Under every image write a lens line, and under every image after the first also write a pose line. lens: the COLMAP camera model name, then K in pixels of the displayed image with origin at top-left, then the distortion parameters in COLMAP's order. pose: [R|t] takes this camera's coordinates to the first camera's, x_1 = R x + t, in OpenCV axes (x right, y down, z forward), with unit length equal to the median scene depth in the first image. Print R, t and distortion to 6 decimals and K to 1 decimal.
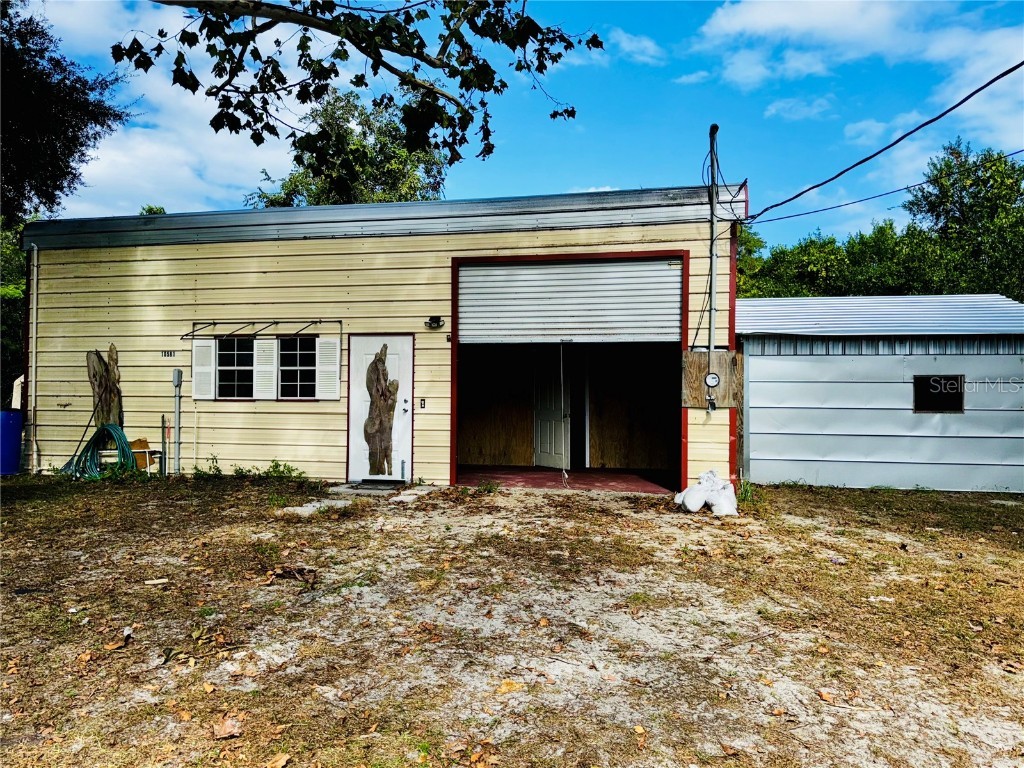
lens RADIAL K [[633.3, 0, 512.0], [0, 633.3, 384.0], [0, 0, 1]] dist [0.048748, -0.000028]
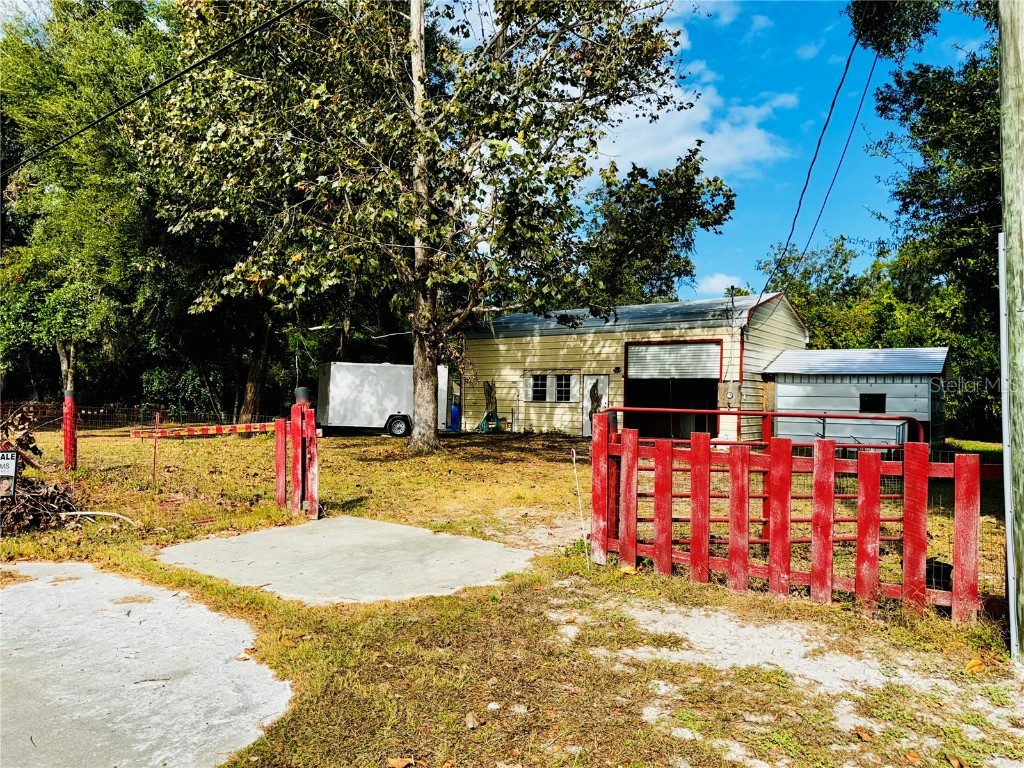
lens RADIAL K [[633.3, 0, 512.0], [0, 633.3, 384.0], [0, 0, 1]] dist [0.048748, -0.000028]
pose [[0.907072, 0.000311, -0.420976, 0.498924], [-0.005183, 0.999932, -0.010428, -0.017412], [0.420944, 0.011641, 0.907012, -1.261088]]
